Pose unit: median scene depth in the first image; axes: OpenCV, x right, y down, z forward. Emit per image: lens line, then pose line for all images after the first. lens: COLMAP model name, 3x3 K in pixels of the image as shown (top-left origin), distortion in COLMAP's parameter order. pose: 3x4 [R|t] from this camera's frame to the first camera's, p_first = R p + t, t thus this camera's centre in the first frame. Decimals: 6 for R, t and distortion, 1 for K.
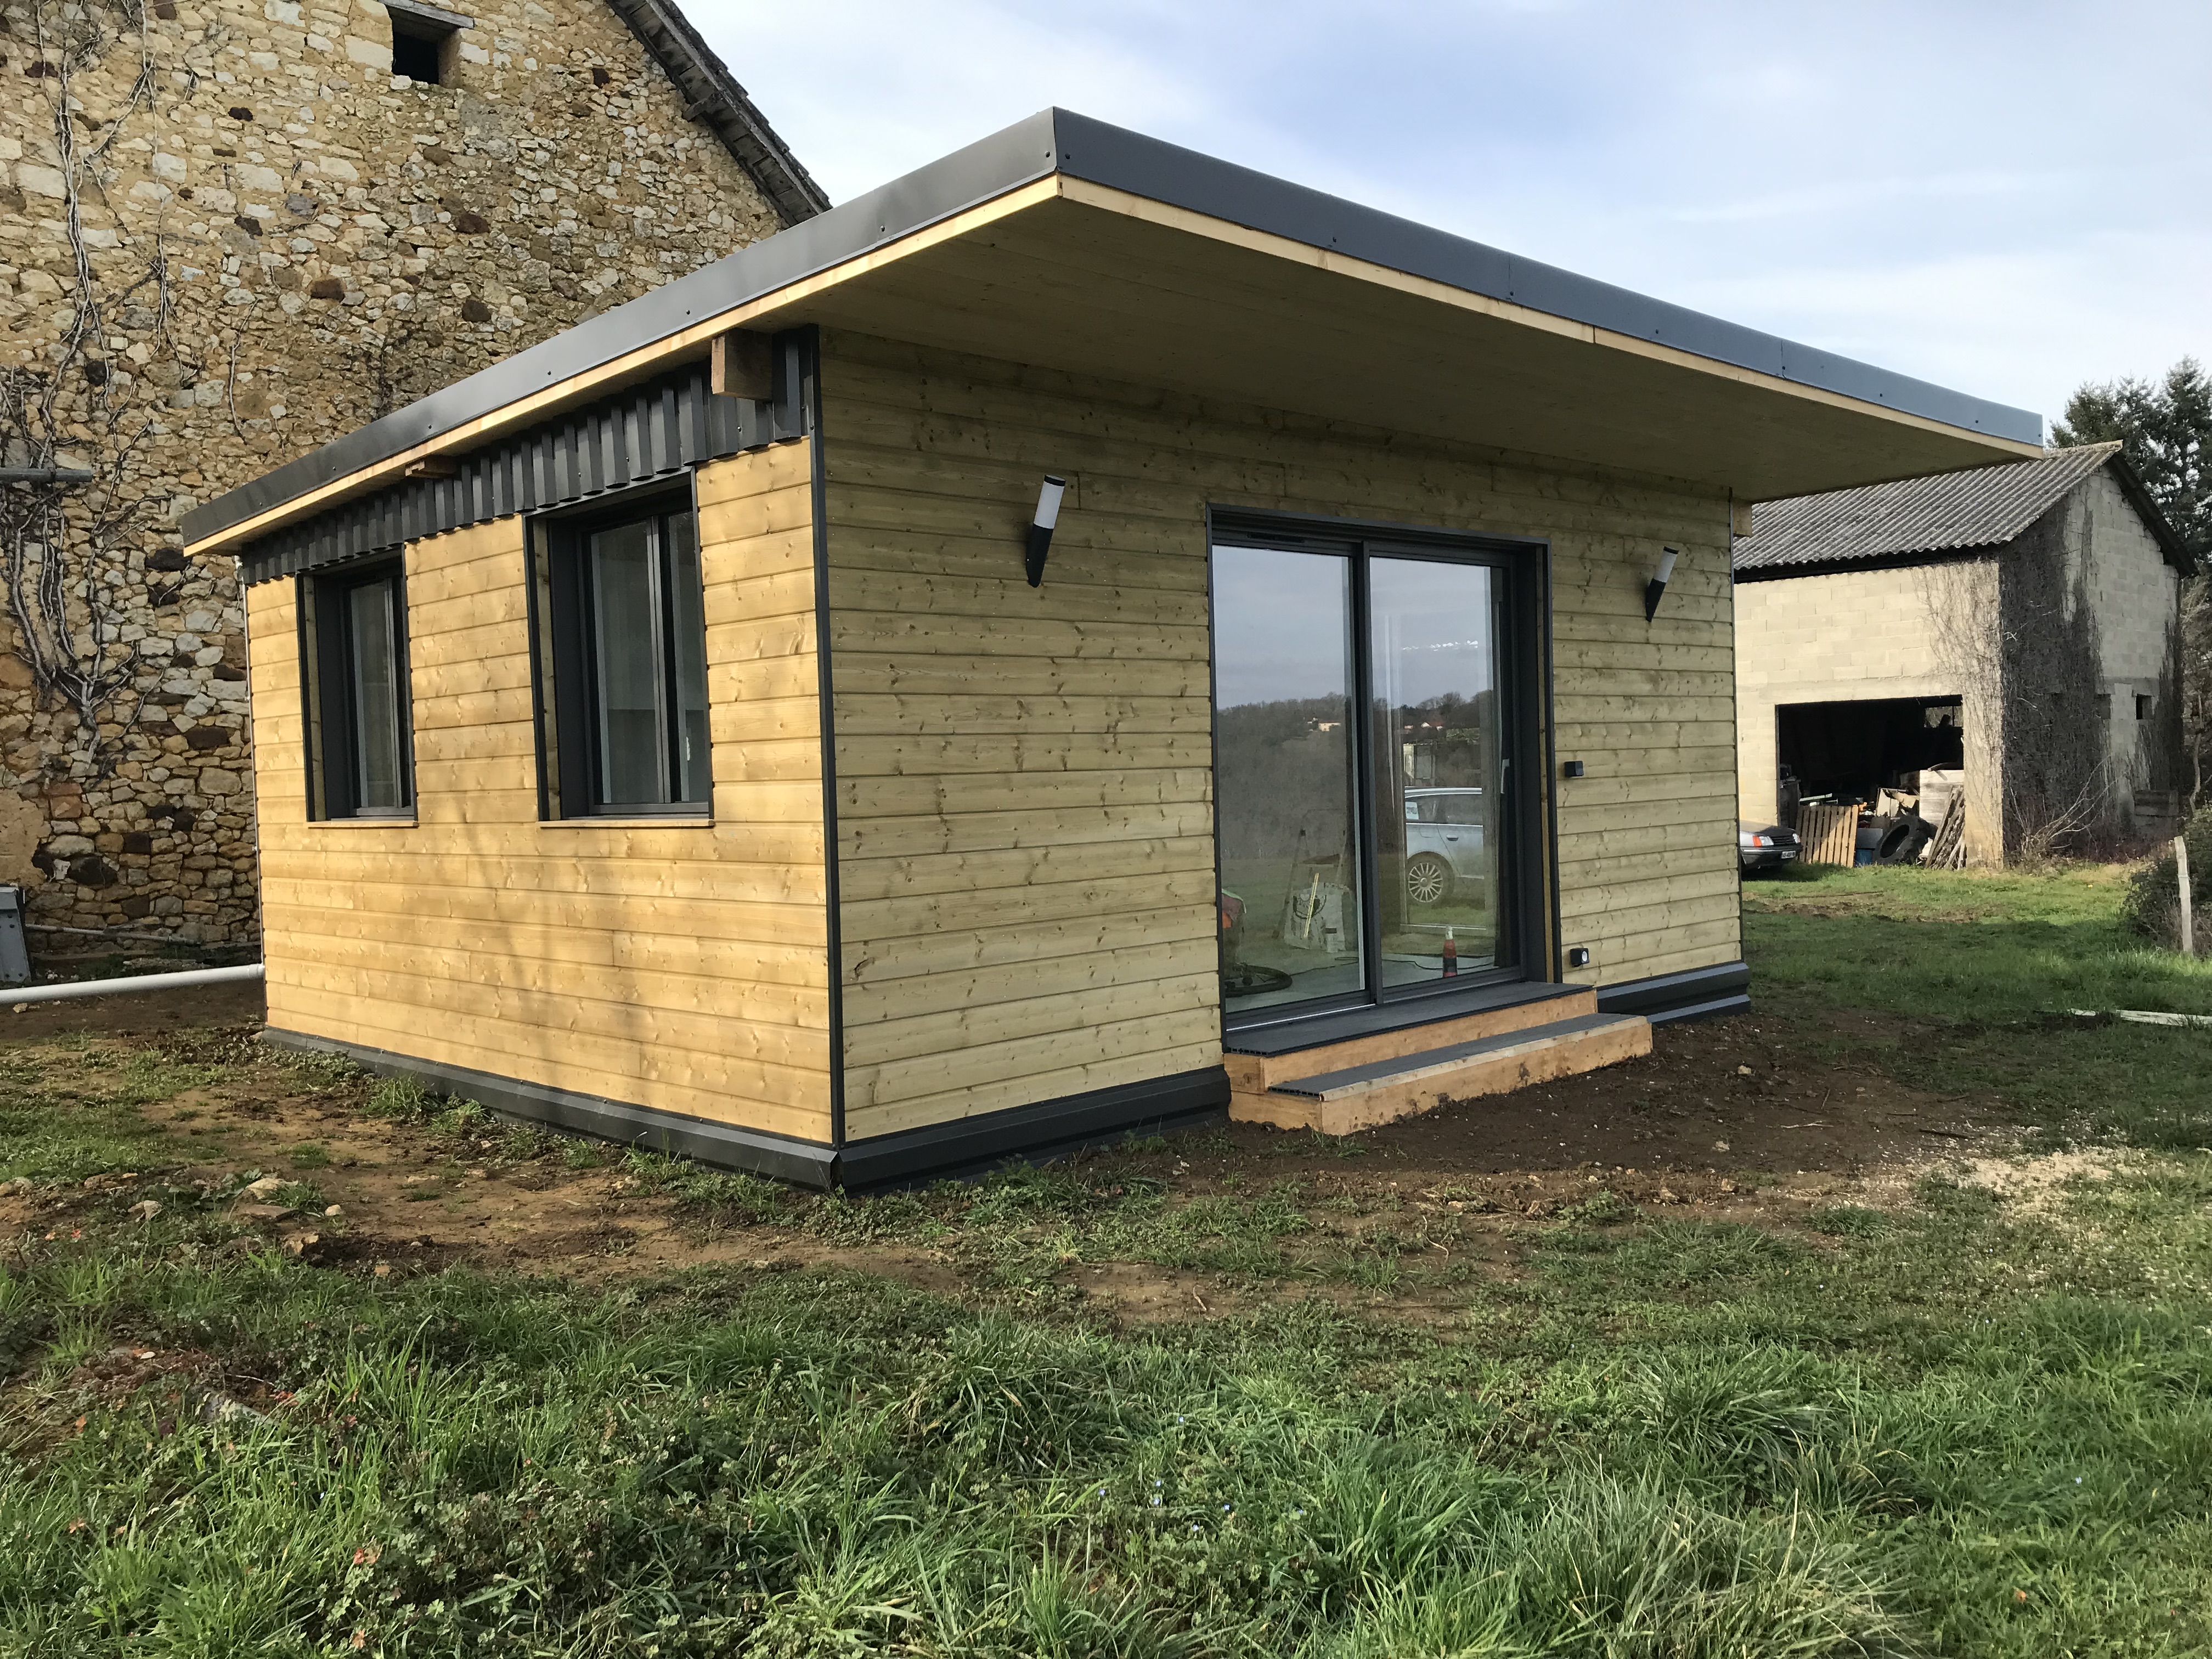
lens RADIAL K [[1812.1, 0, 1114.2], [0, 1812.1, 827.4], [0, 0, 1]] dist [0.036516, -0.034083]
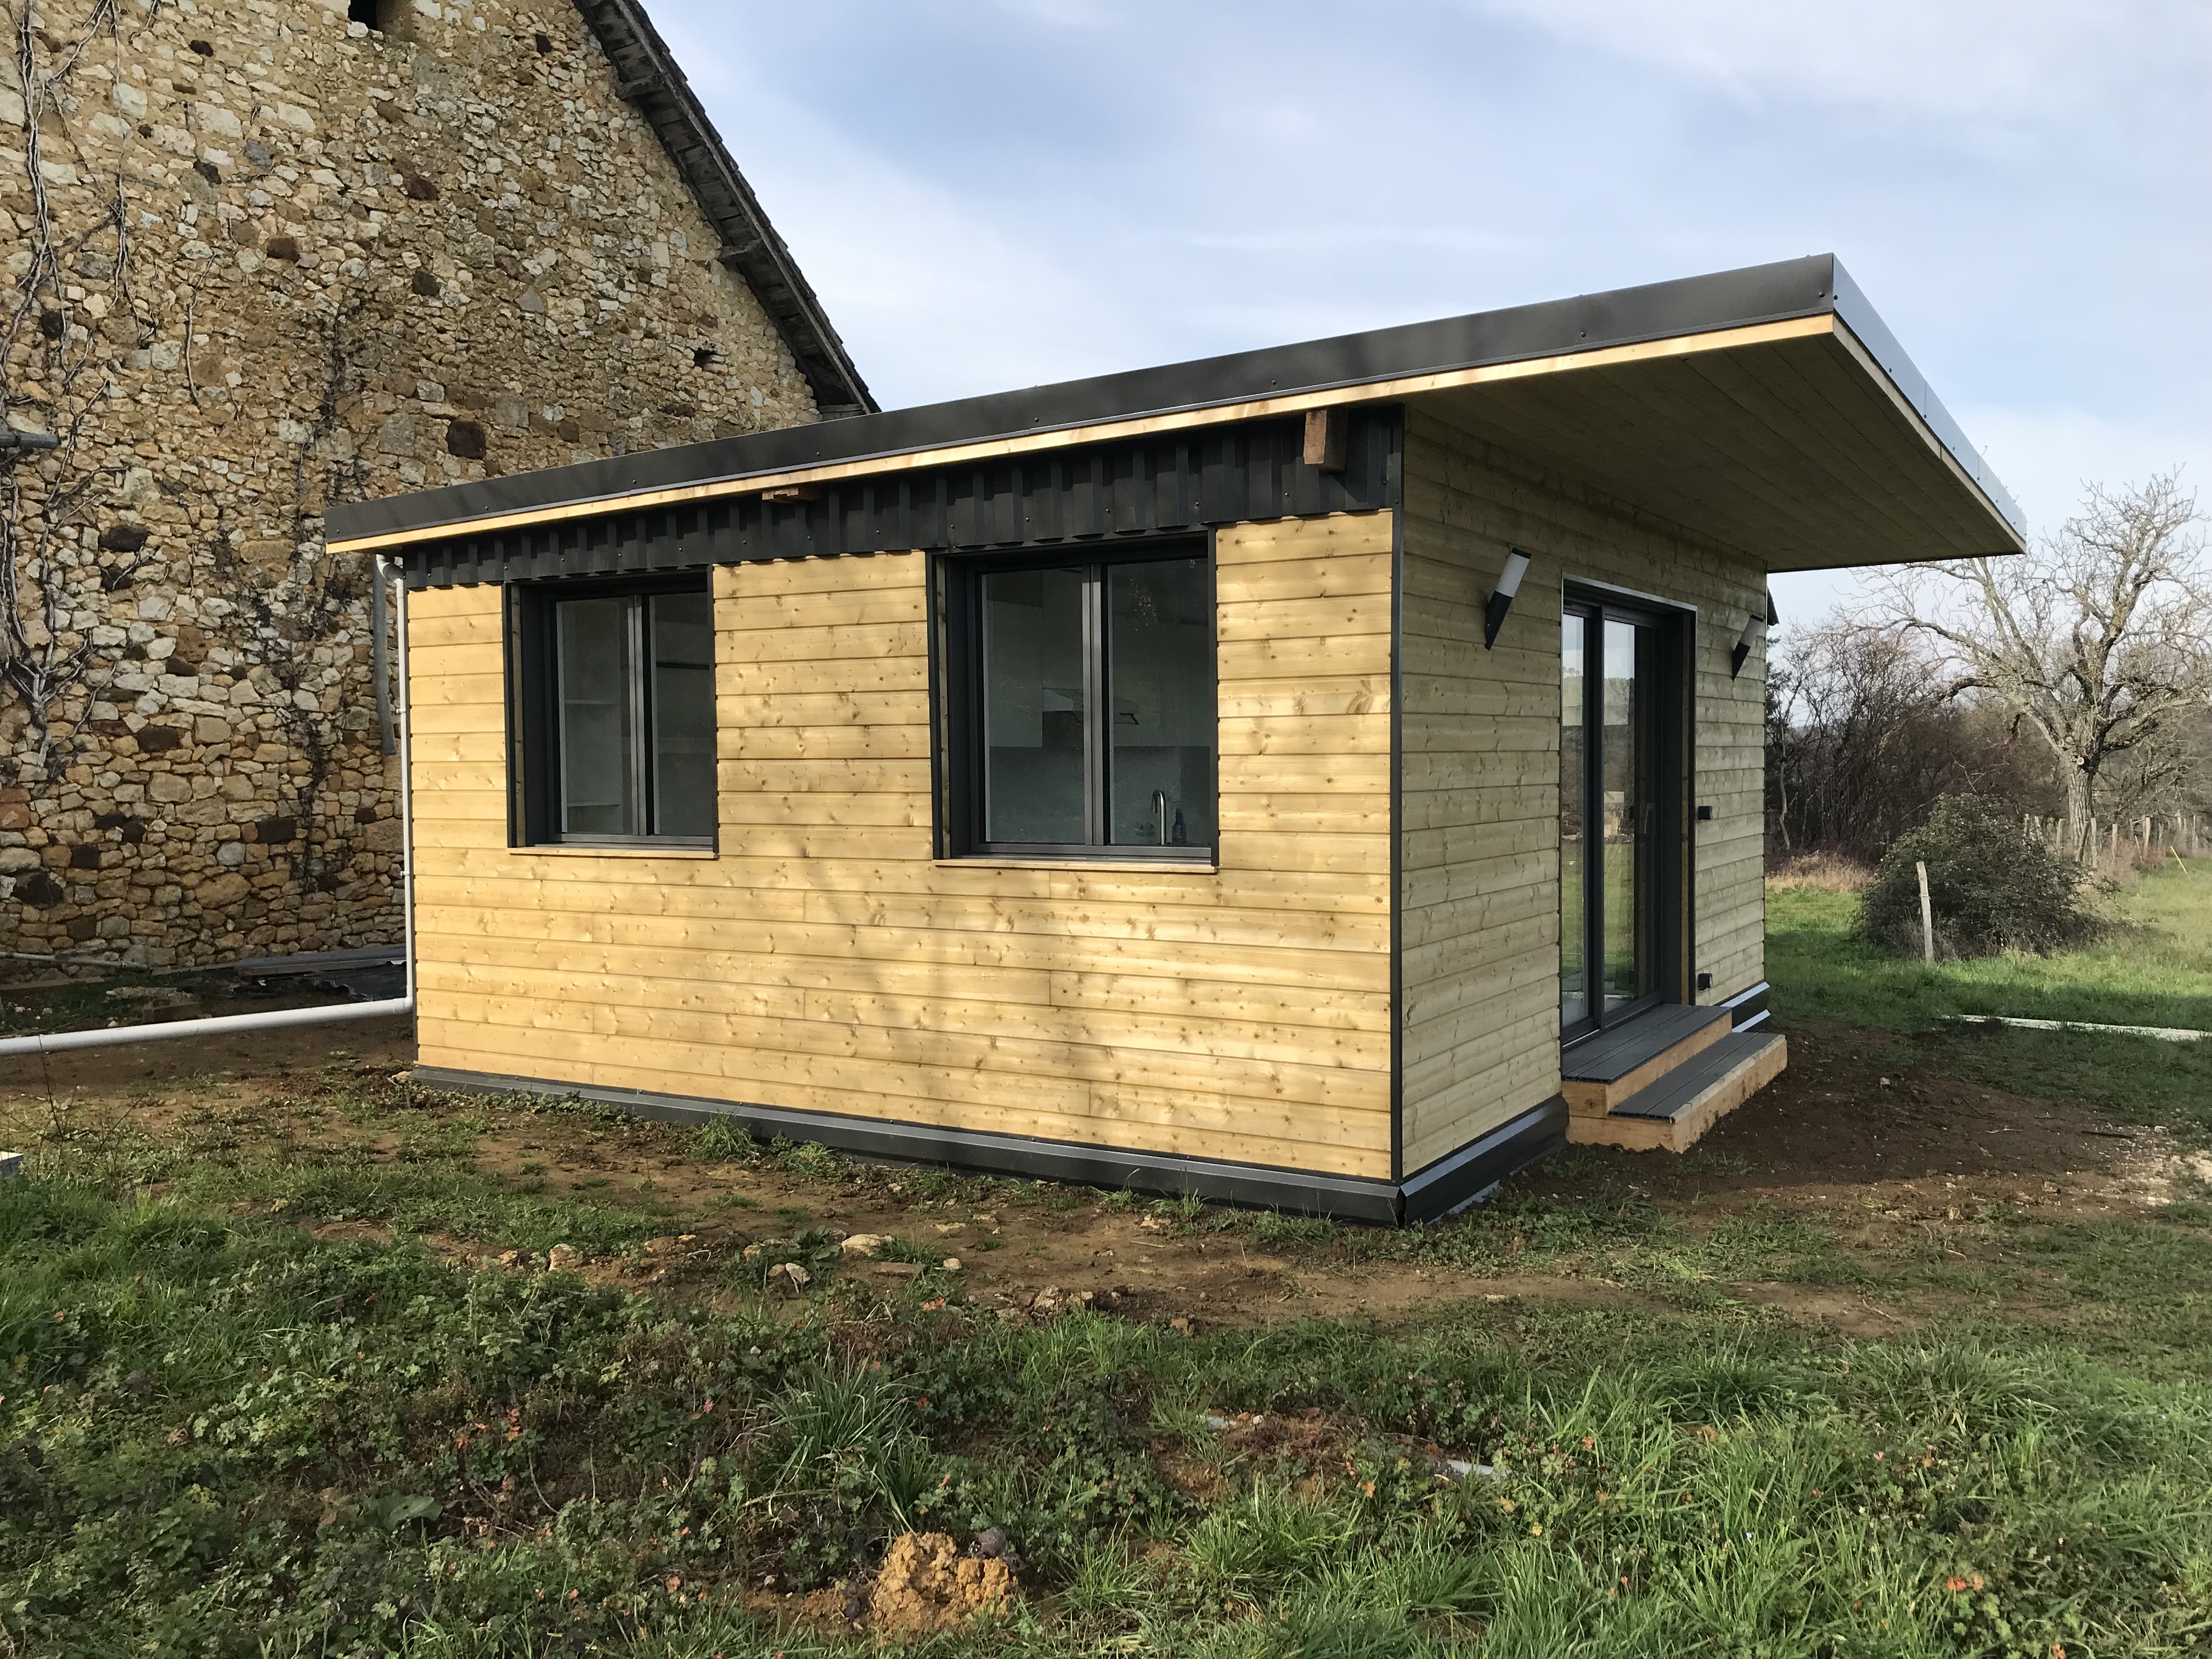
lens RADIAL K [[1812.1, 0, 1116.9], [0, 1812.1, 822.7], [0, 0, 1]] dist [0.036516, -0.034083]
pose [[0.965163, 0.014746, 0.261235, -0.270925], [-0.014950, 0.999888, -0.001209, -0.013643], [-0.261223, -0.002738, 0.965275, 0.010307]]
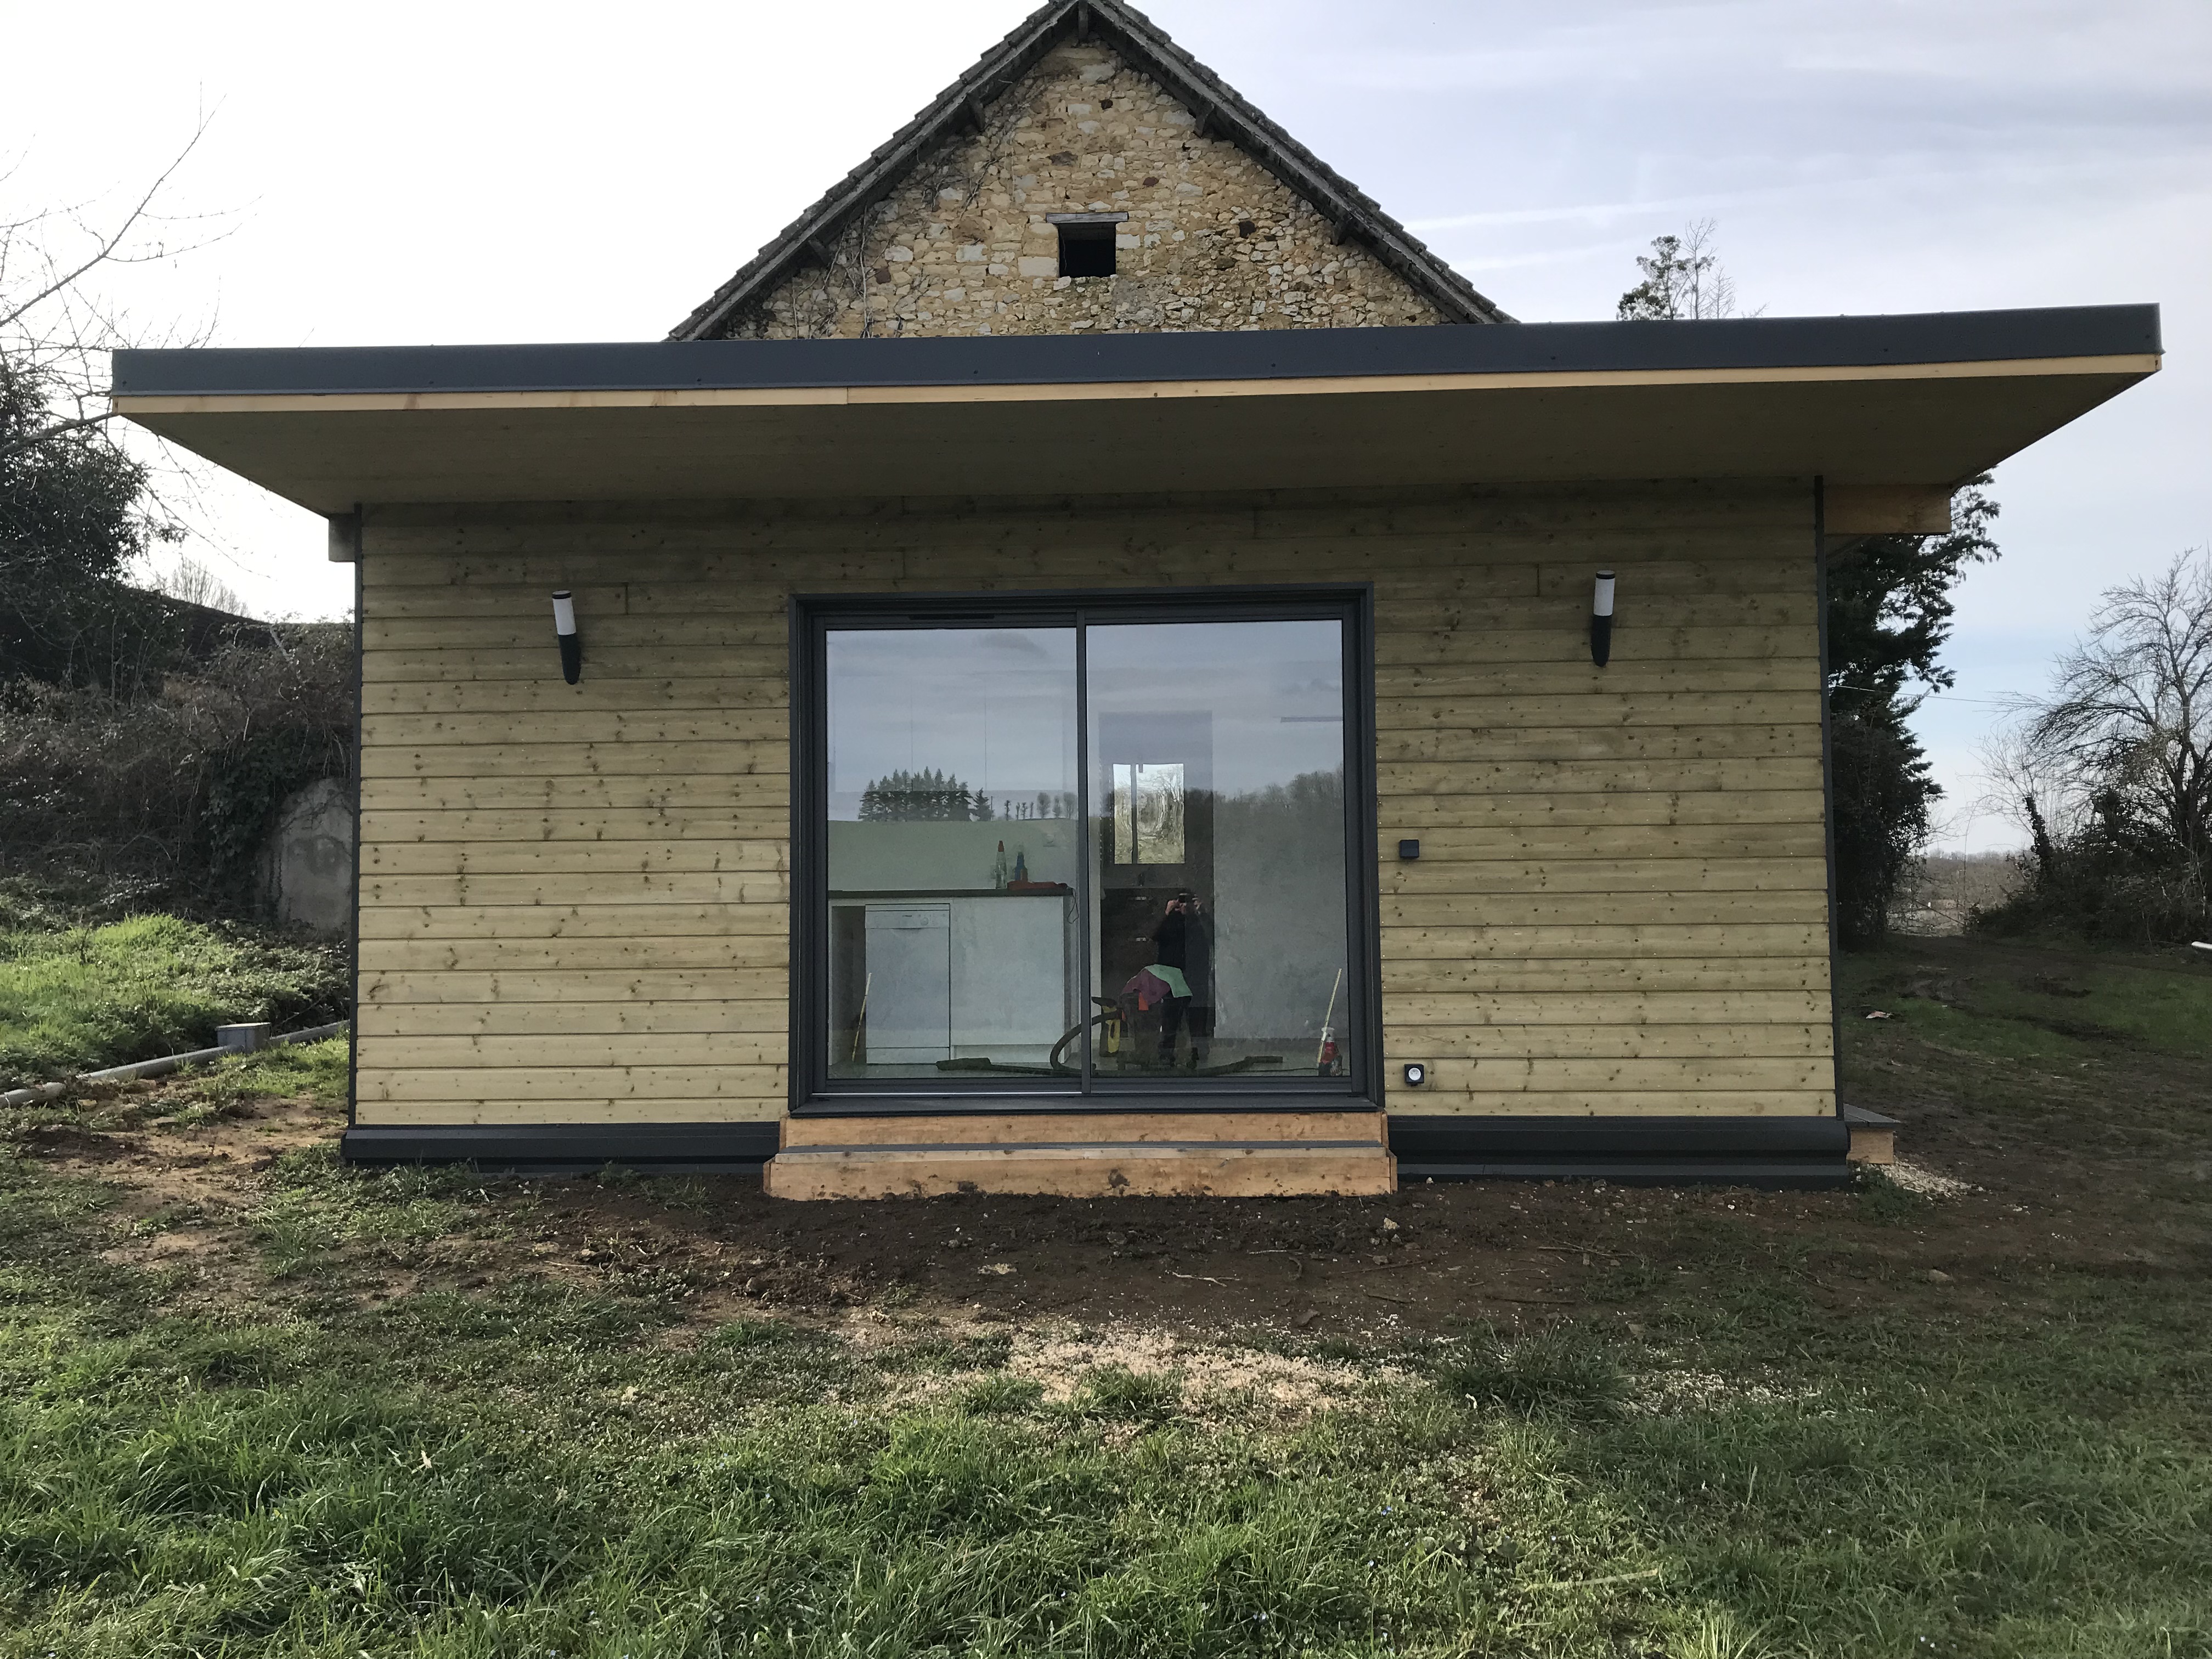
lens RADIAL K [[1812.1, 0, 1086.6], [0, 1812.1, 828.6], [0, 0, 1]] dist [0.036516, -0.034083]
pose [[0.681766, -0.002155, -0.731567, 0.529374], [-0.035719, 0.998705, -0.036230, -0.004021], [0.730698, 0.050831, 0.680806, 0.222925]]
